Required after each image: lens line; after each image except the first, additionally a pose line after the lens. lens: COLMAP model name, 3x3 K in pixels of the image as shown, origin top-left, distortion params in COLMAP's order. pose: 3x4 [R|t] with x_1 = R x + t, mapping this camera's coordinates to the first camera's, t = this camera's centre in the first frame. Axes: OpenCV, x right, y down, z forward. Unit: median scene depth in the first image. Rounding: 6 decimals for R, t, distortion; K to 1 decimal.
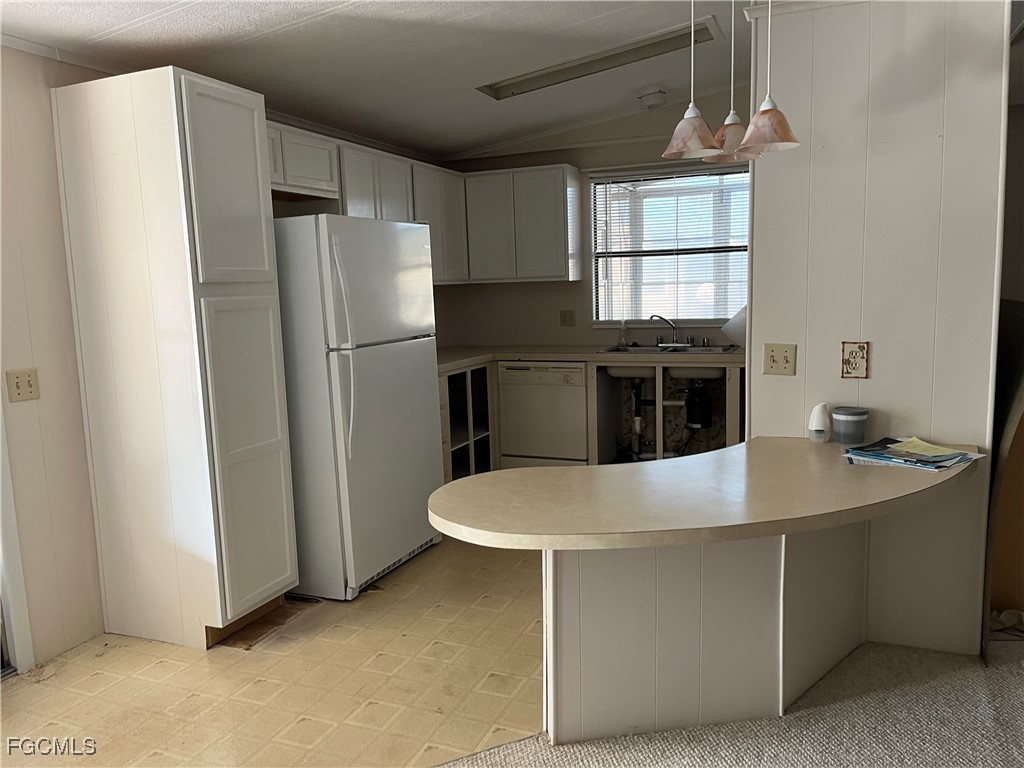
lens RADIAL K [[786.1, 0, 509.2], [0, 786.1, 398.4], [0, 0, 1]] dist [0.061479, -0.092317]
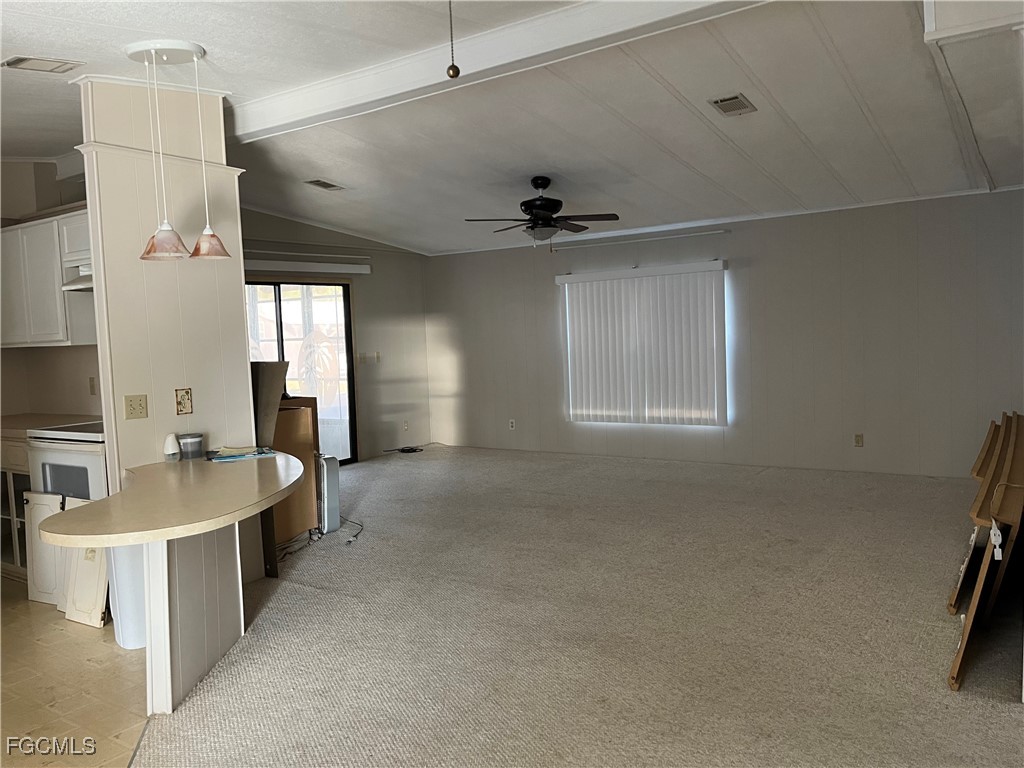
lens RADIAL K [[771.8, 0, 535.4], [0, 771.8, 400.4], [0, 0, 1]] dist [0.080615, -0.000676]
pose [[0.173977, -0.073151, 0.982029, -0.853022], [0.175399, 0.983593, 0.042194, 0.001958], [-0.969003, 0.164906, 0.183953, 0.114733]]
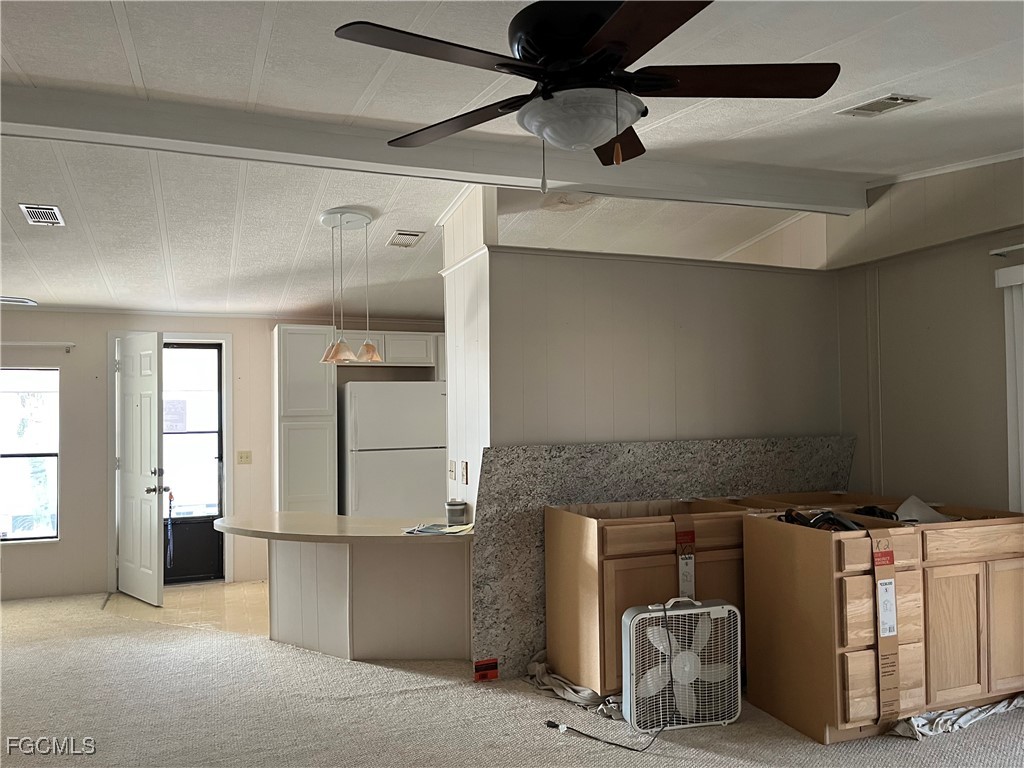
lens RADIAL K [[786.1, 0, 509.2], [0, 786.1, 398.4], [0, 0, 1]] dist [0.061479, -0.092317]
pose [[0.685199, 0.004168, -0.728344, 1.701934], [-0.109801, 0.989146, -0.097637, -0.051024], [0.720032, 0.146874, 0.678220, -0.045823]]
